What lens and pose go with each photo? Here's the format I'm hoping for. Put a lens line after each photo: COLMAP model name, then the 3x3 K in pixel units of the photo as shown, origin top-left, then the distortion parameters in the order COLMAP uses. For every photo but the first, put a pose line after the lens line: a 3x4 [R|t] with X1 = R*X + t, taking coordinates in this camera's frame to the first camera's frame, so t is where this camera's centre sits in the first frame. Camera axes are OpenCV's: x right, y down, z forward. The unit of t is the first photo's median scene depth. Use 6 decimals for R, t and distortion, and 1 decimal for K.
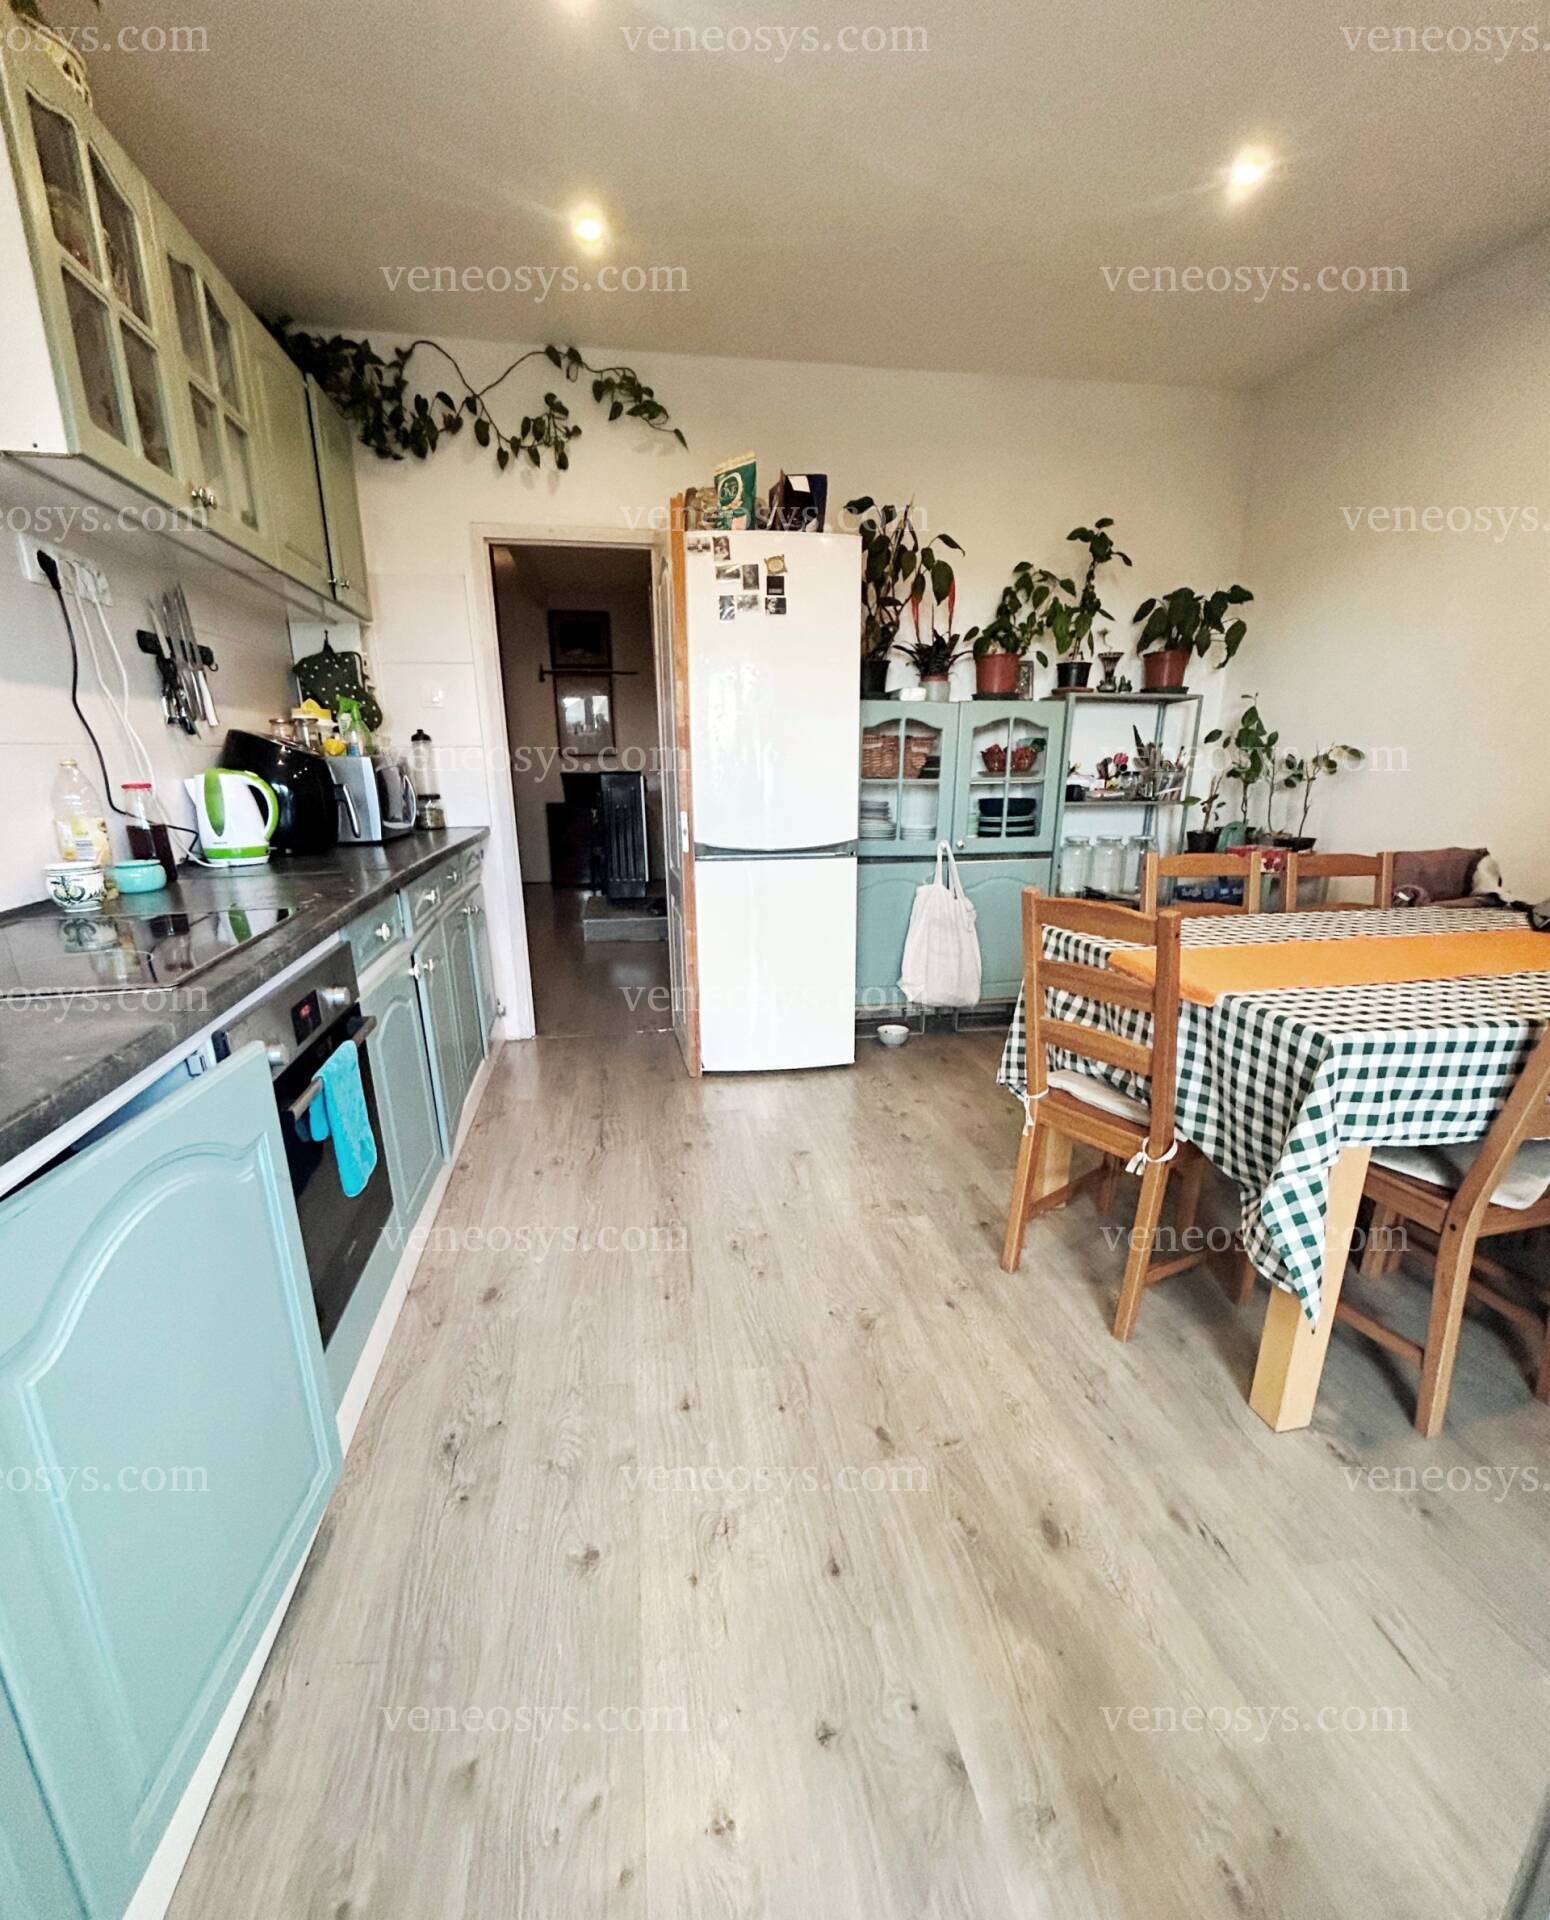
lens RADIAL K [[850.9, 0, 776.6], [0, 850.9, 1022.7], [0, 0, 1]] dist [-0.001948, 0.000829]
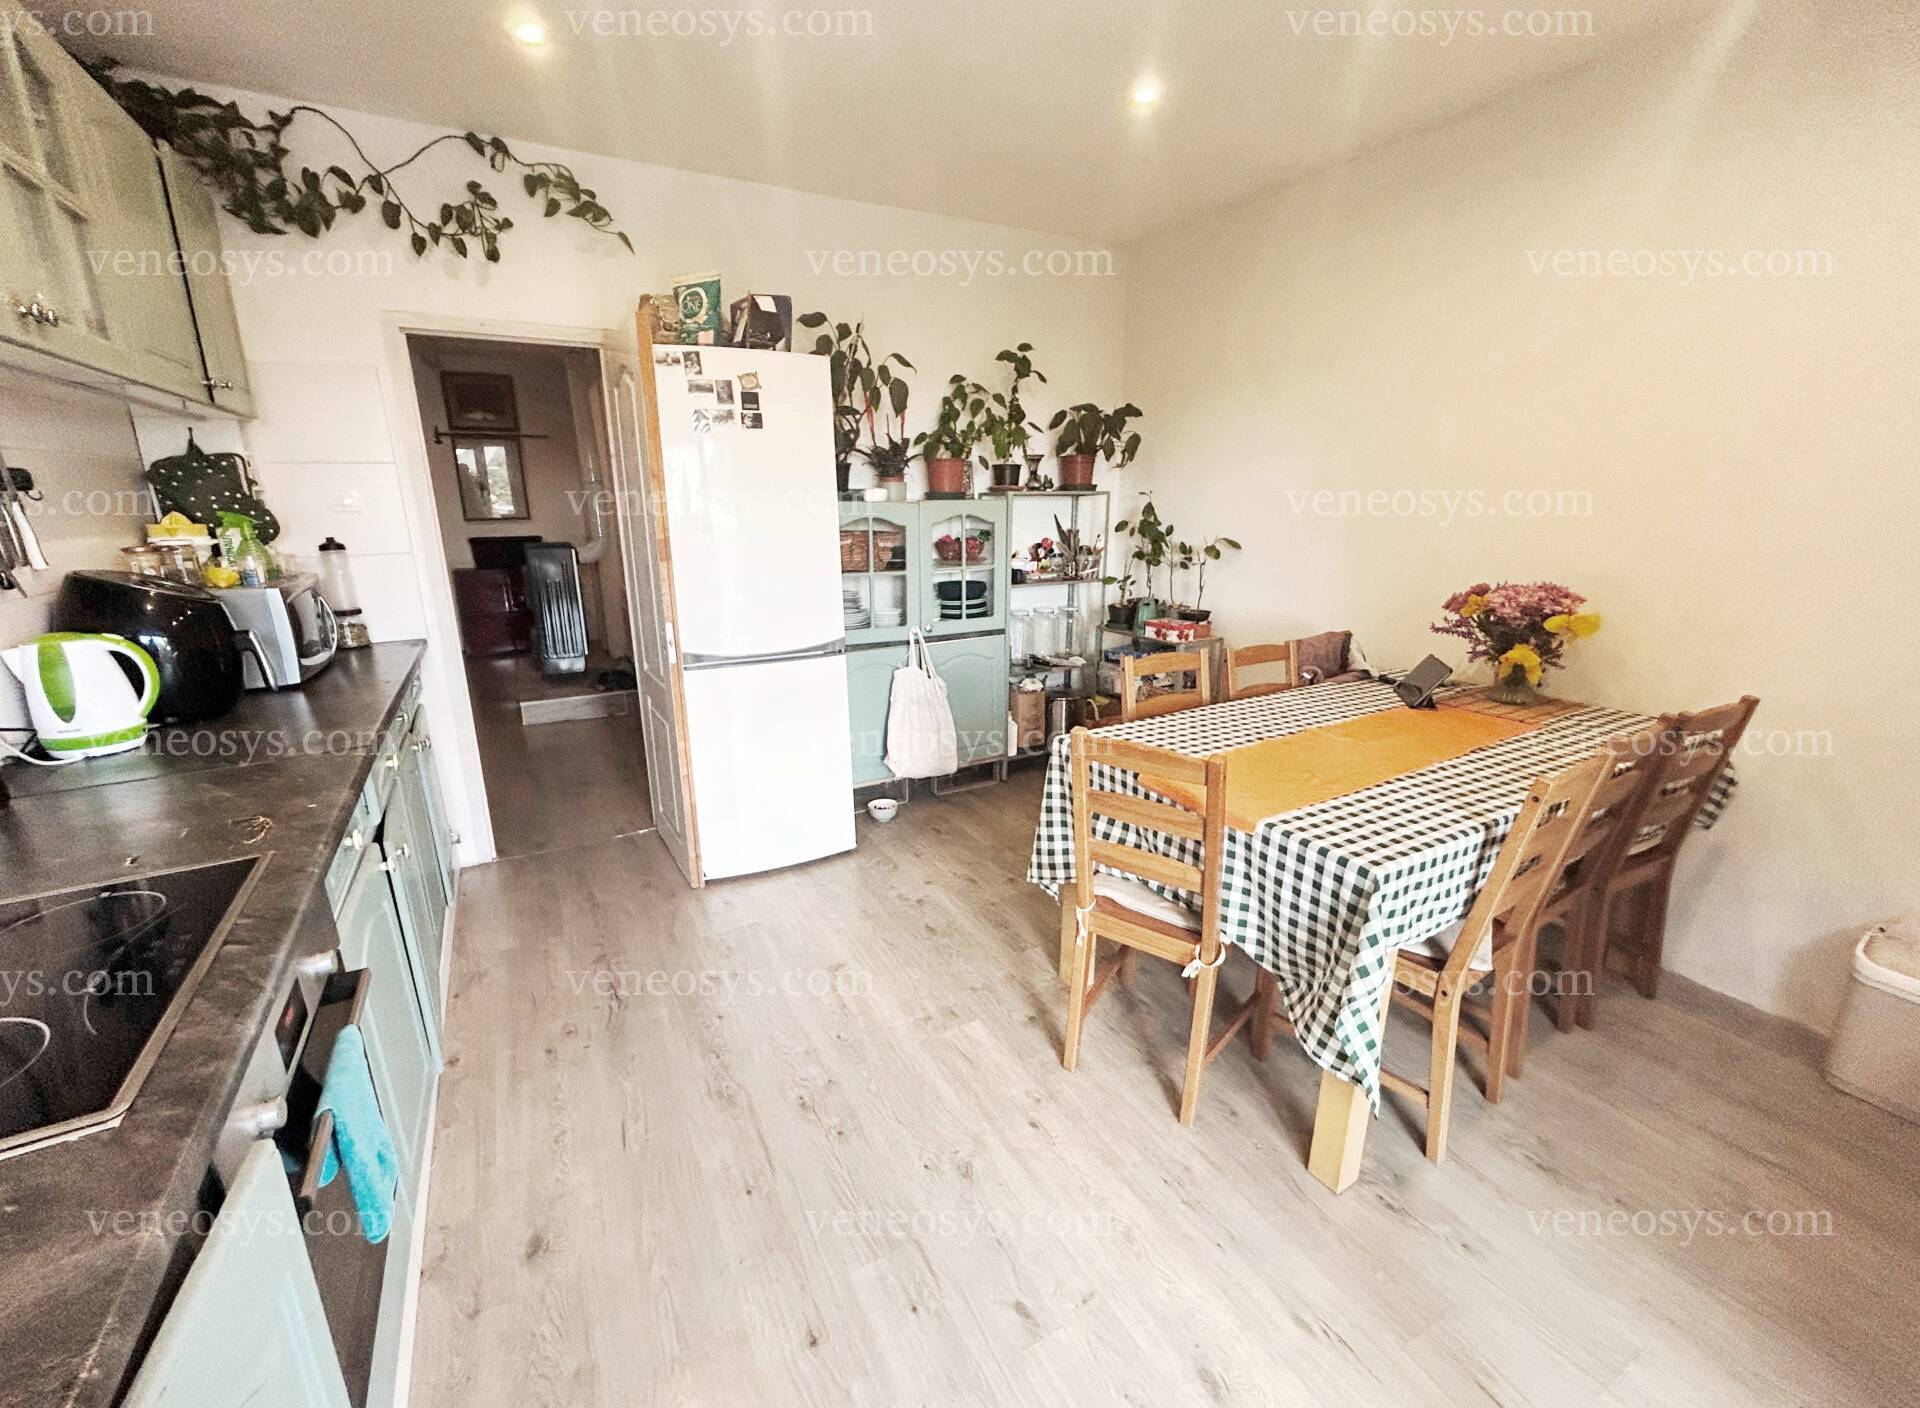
lens RADIAL K [[776.4, 0, 953.8], [0, 776.4, 705.4], [0, 0, 1]] dist [-0.001114, 0.001208]
pose [[0.946044, -0.085547, 0.312543, -0.091623], [0.098583, 0.994786, -0.026120, -0.105813], [-0.308679, 0.055522, 0.949544, 0.069731]]
